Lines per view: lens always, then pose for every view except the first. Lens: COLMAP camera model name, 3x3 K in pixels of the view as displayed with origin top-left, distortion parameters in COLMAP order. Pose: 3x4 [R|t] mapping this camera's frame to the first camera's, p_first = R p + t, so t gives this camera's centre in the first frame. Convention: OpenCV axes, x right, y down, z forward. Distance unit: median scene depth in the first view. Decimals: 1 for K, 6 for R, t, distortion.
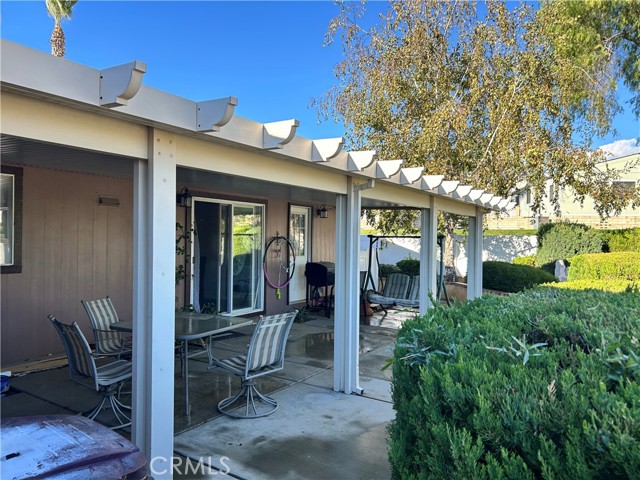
lens RADIAL K [[484.8, 0, 317.7], [0, 484.8, 238.2], [0, 0, 1]] dist [0.041539, -0.038276]
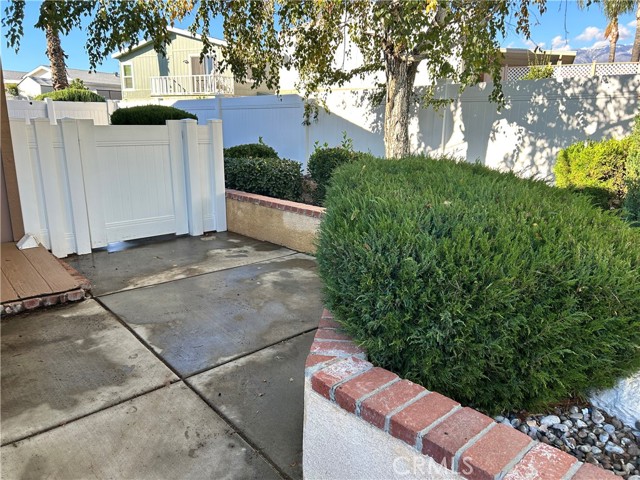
lens RADIAL K [[484.8, 0, 318.7], [0, 484.8, 238.6], [0, 0, 1]] dist [0.041539, -0.038276]
pose [[0.964627, 0.056034, -0.257596, 0.401119], [0.005789, 0.972411, 0.233202, 0.030732], [0.263556, -0.226444, 0.937689, 0.785564]]
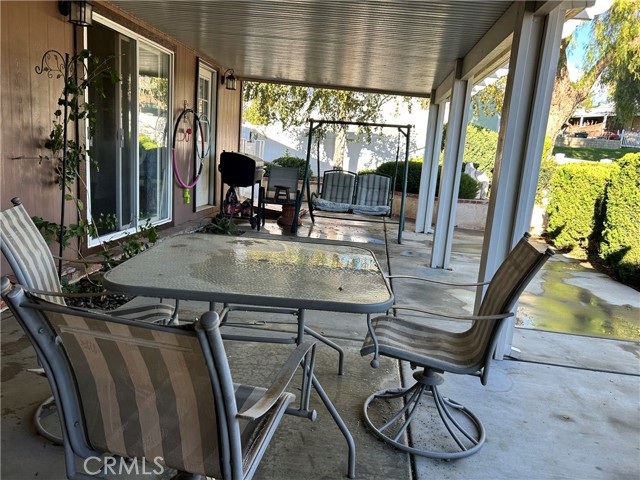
lens RADIAL K [[484.8, 0, 323.4], [0, 484.8, 244.0], [0, 0, 1]] dist [0.041539, -0.038276]
pose [[0.891913, -0.035783, 0.450789, -0.197414], [-0.060790, 0.978328, 0.197935, 0.029889], [-0.448102, -0.203945, 0.870408, 0.276602]]
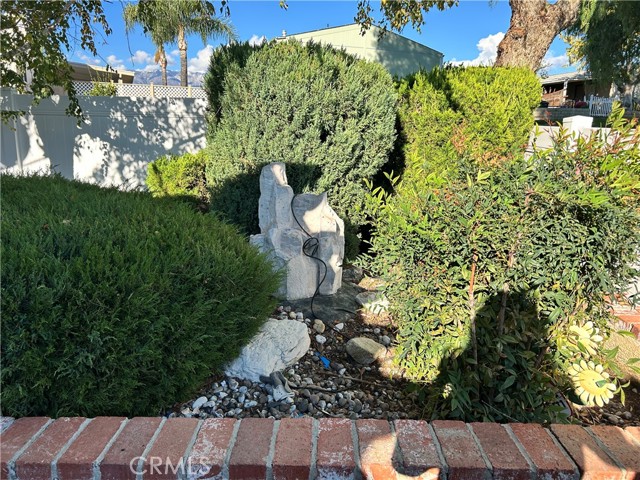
lens RADIAL K [[484.8, 0, 316.5], [0, 484.8, 238.7], [0, 0, 1]] dist [0.041539, -0.038276]
pose [[0.857391, -0.103237, 0.504206, 0.388661], [-0.003144, 0.978606, 0.205718, 0.030542], [-0.514657, -0.177966, 0.838723, 0.780451]]
